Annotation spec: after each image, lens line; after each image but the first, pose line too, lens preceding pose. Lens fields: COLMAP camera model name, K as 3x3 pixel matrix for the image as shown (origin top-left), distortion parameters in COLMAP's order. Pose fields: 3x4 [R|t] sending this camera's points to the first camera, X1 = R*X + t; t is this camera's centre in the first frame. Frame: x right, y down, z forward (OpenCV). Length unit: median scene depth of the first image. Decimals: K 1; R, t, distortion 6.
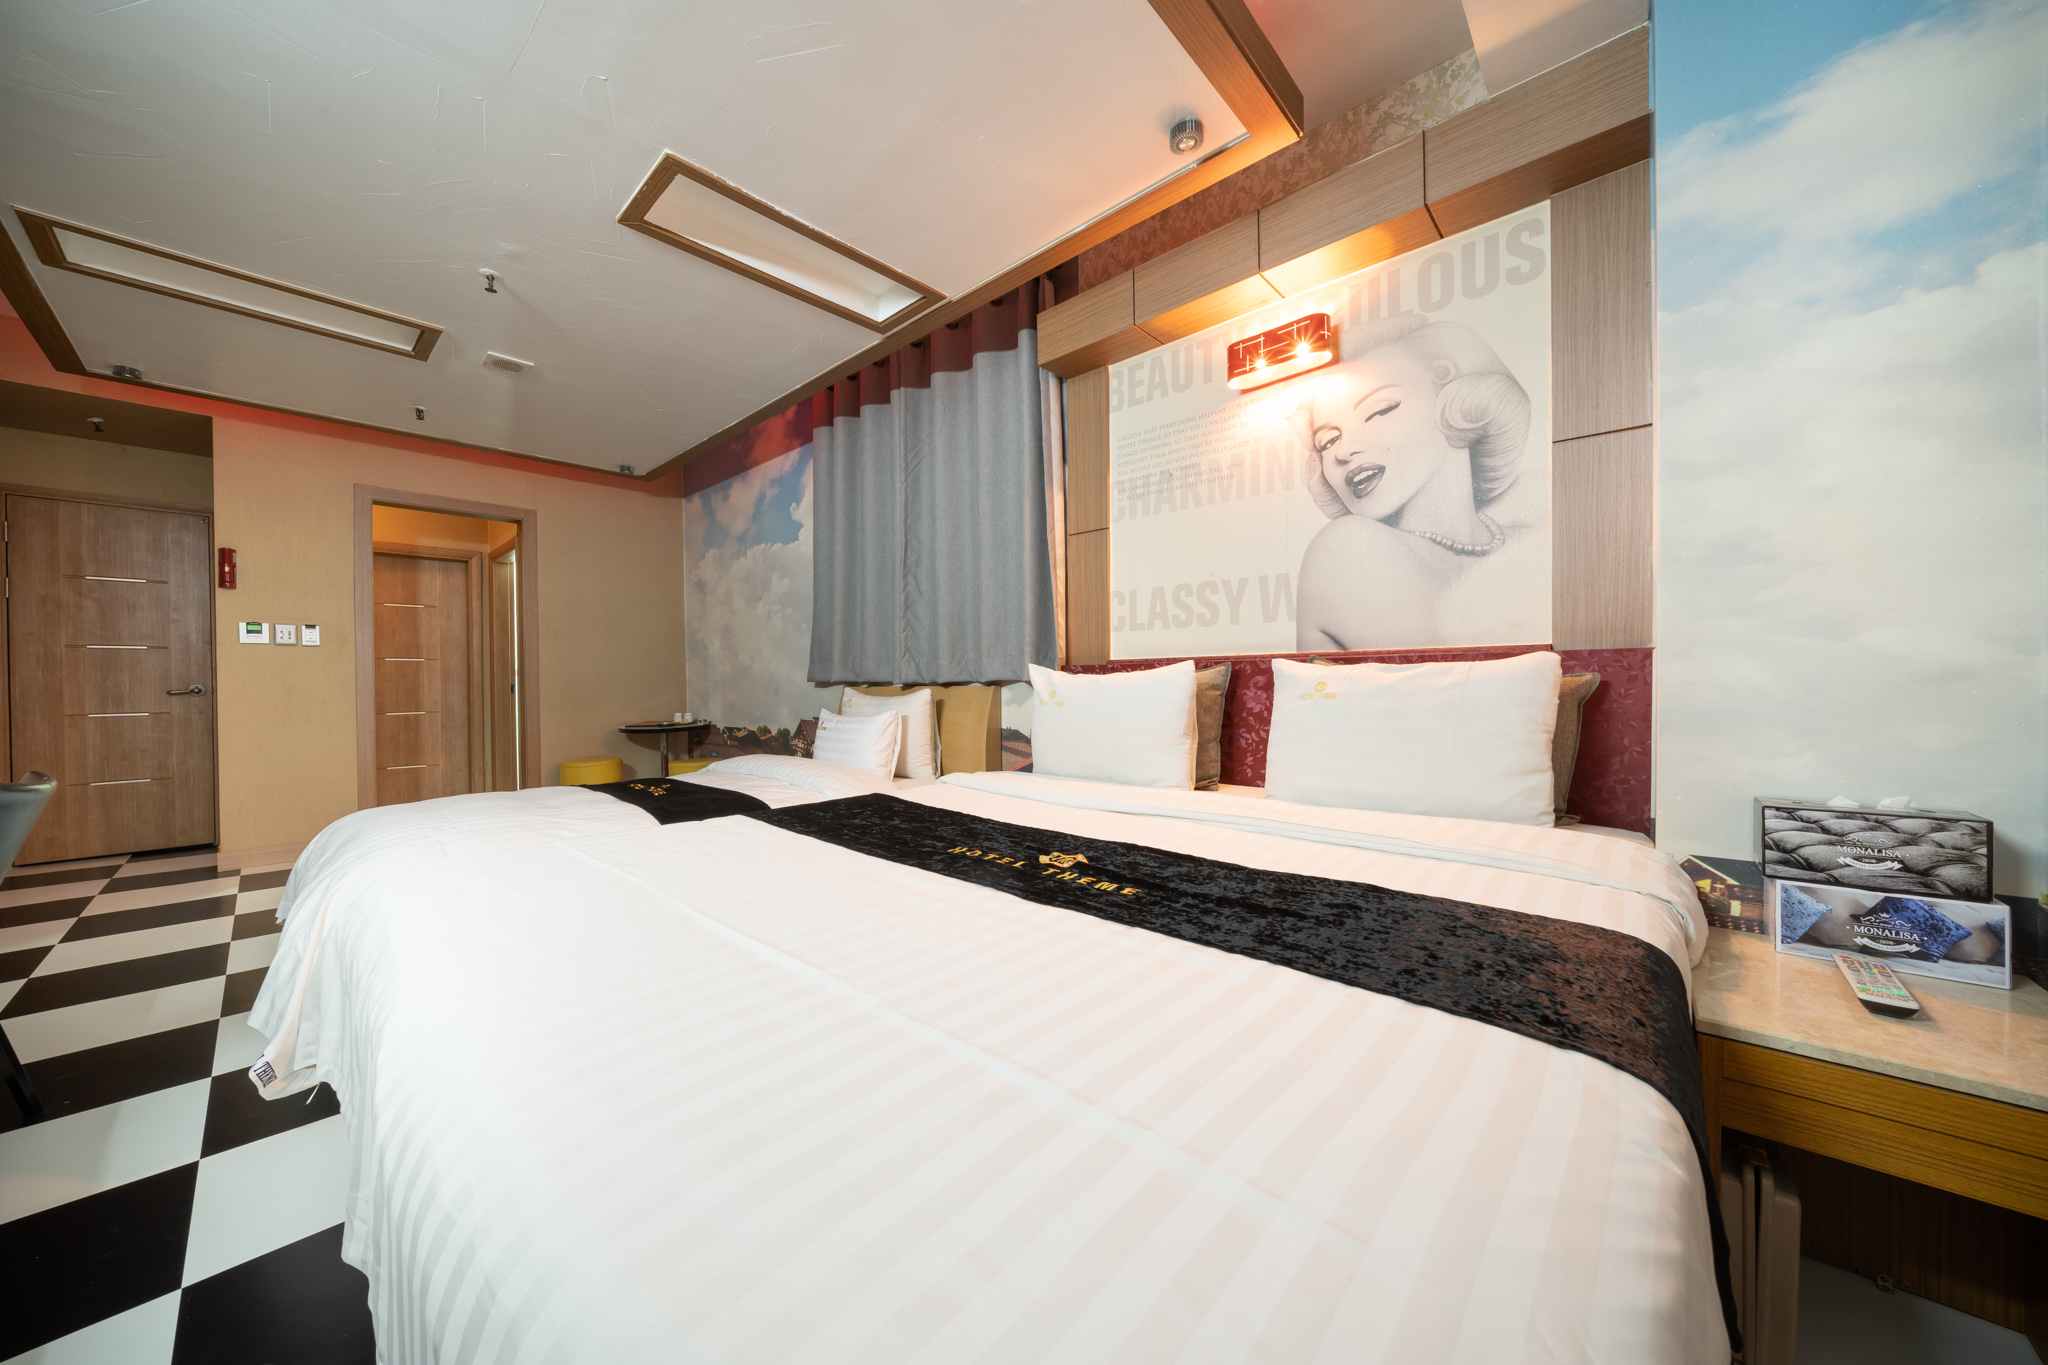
lens RADIAL K [[699.0, 0, 1019.1], [0, 699.0, 688.0], [0, 0, 1]] dist [-0.001563, -0.000114]
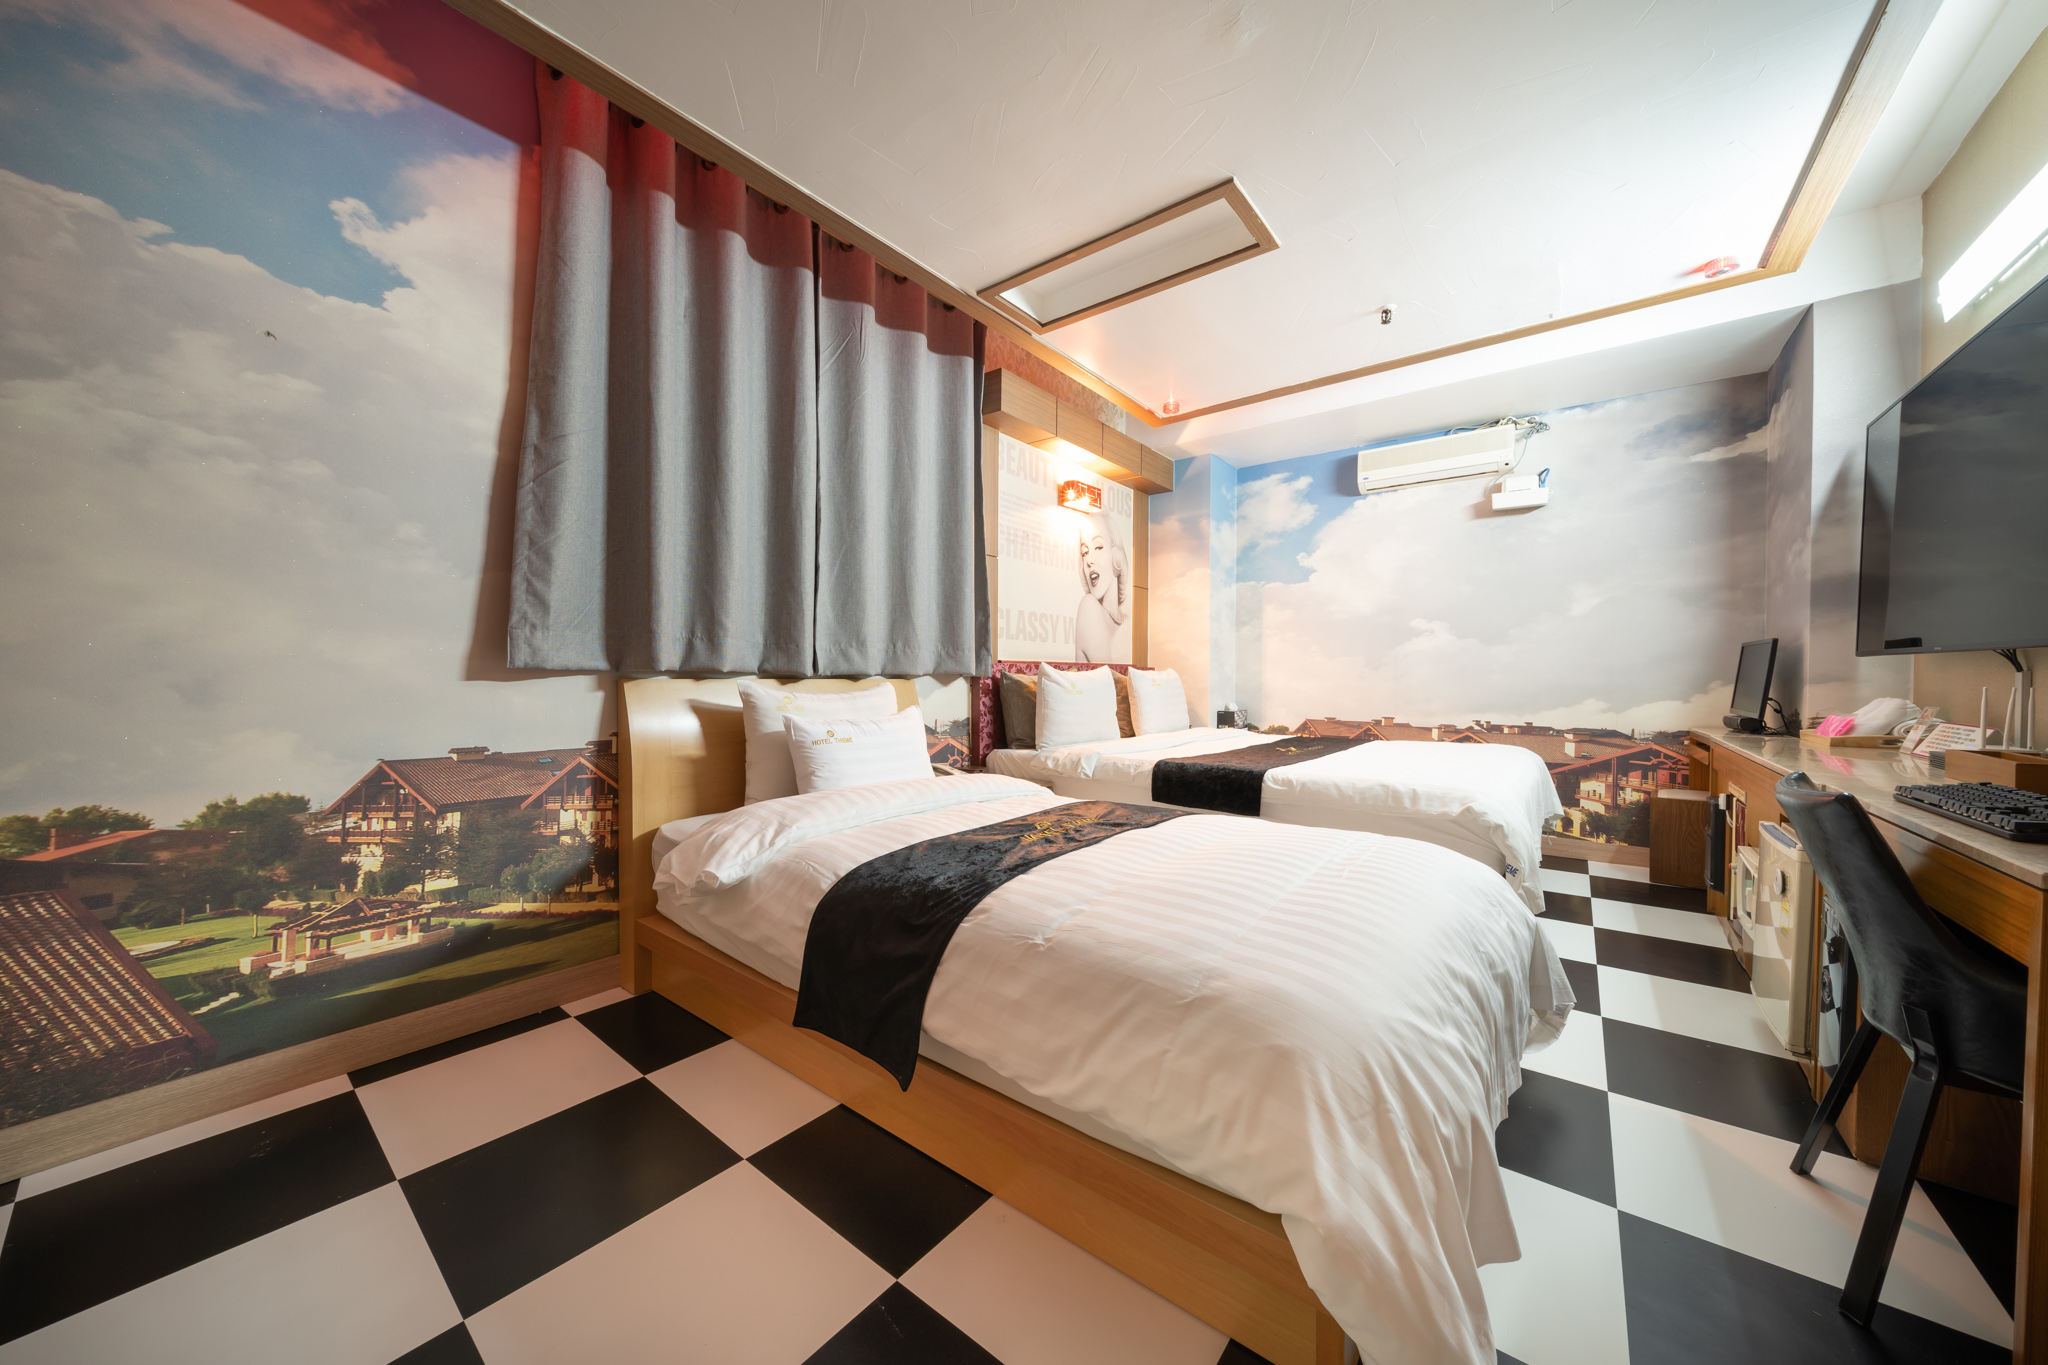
lens RADIAL K [[699.0, 0, 1019.1], [0, 699.0, 688.0], [0, 0, 1]] dist [-0.001563, -0.000114]
pose [[-0.072171, -0.007144, 0.997367, -1.025909], [0.002923, 0.999969, 0.007375, 0.002095], [-0.997388, 0.003448, -0.072148, 0.931678]]
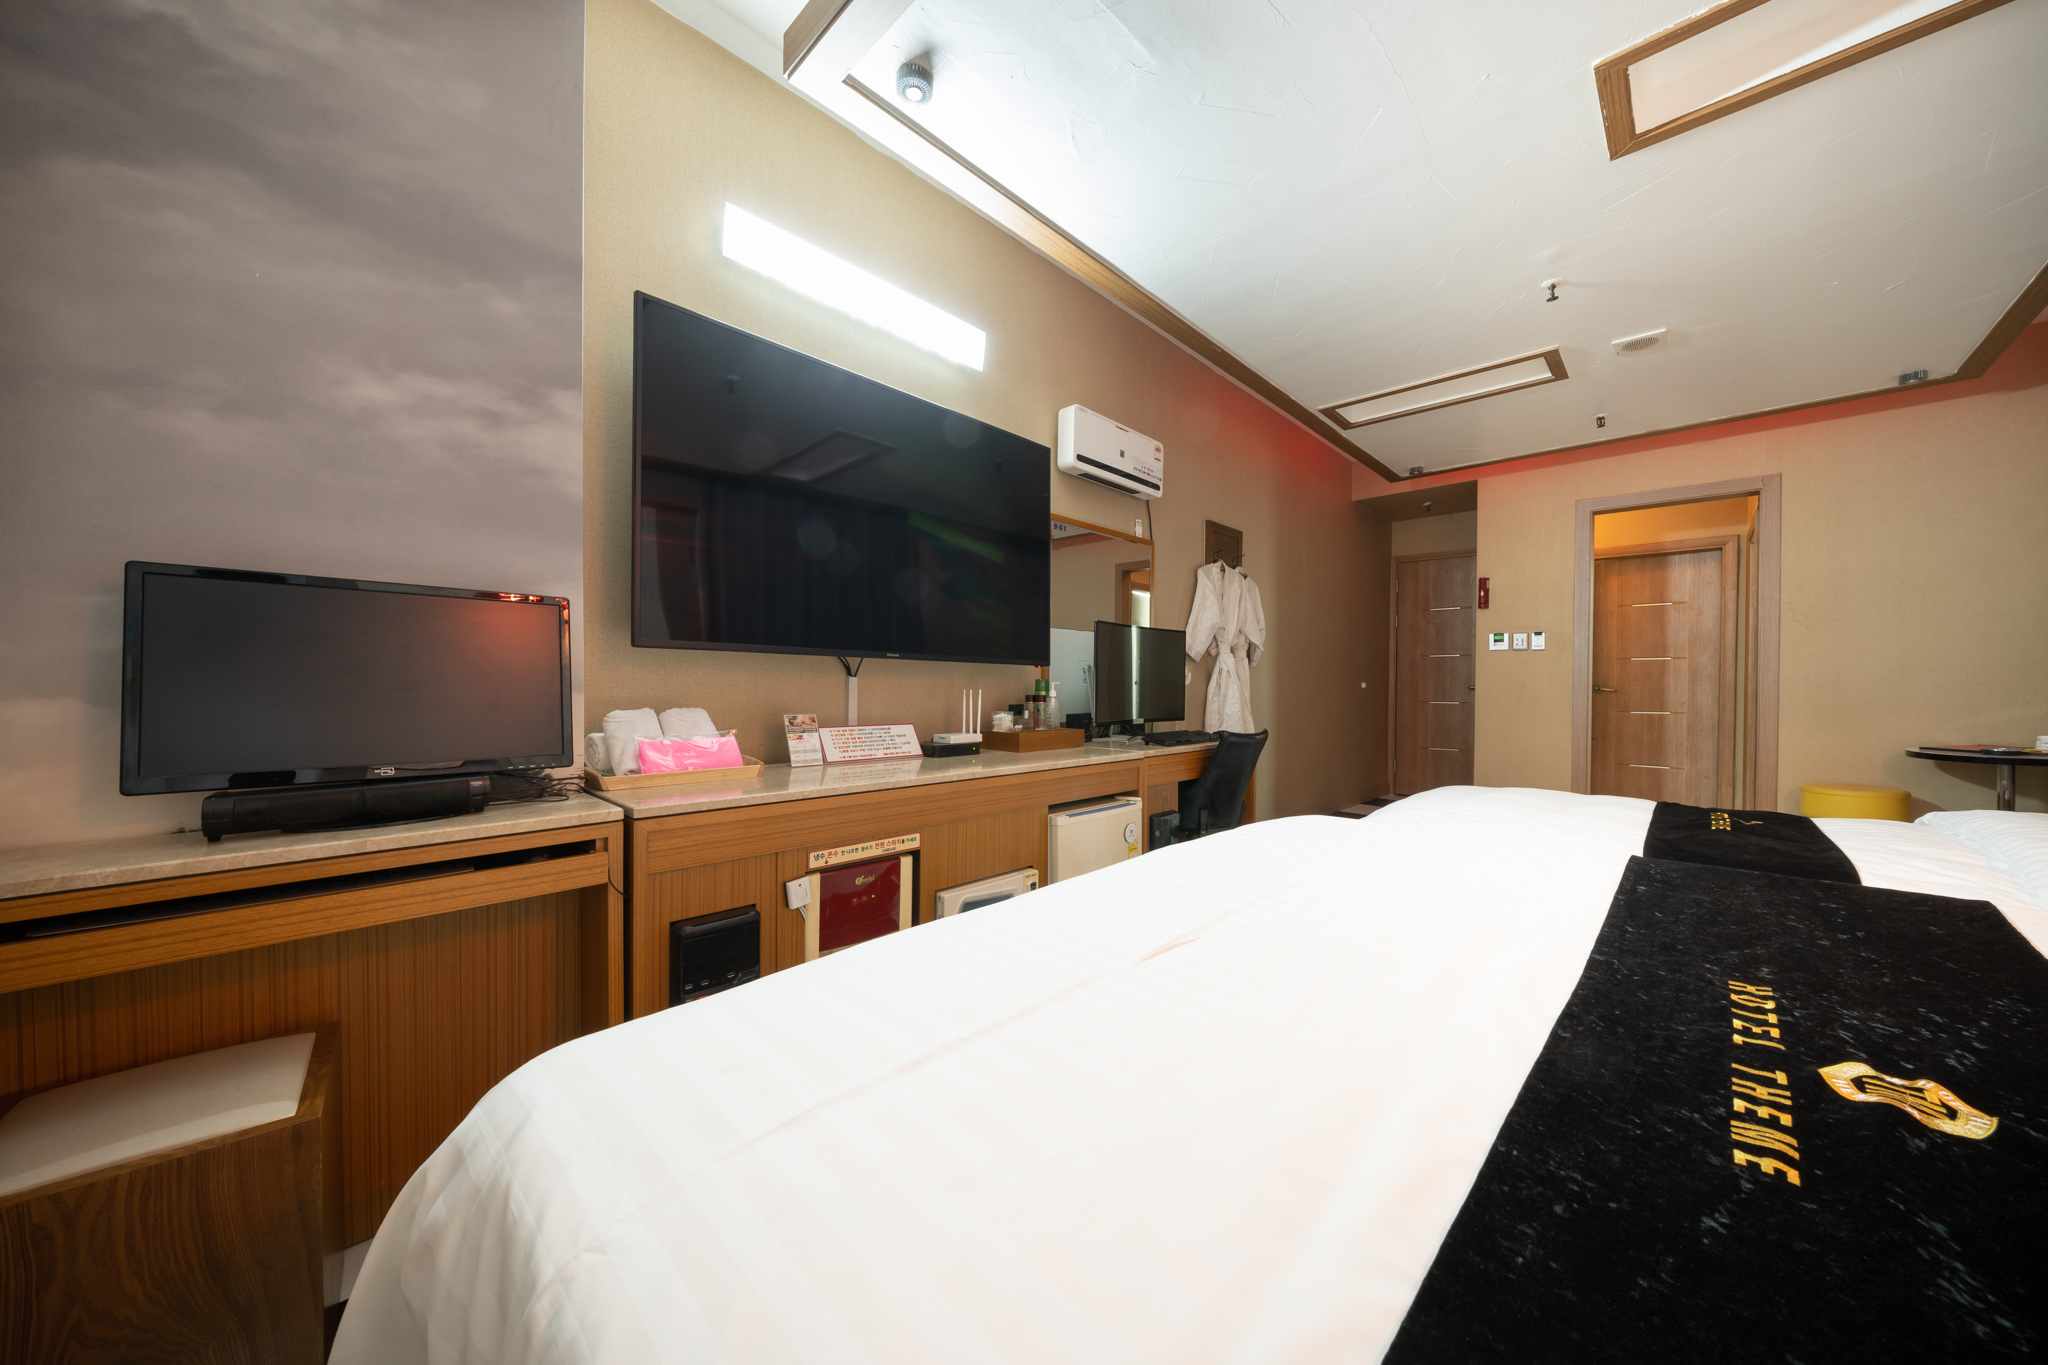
lens RADIAL K [[699.0, 0, 1019.1], [0, 699.0, 688.0], [0, 0, 1]] dist [-0.001563, -0.000114]
pose [[-0.021496, 0.017232, -0.999620, 0.226770], [-0.014057, 0.999747, 0.017536, -0.006072], [0.999670, 0.014429, -0.021249, 0.195407]]
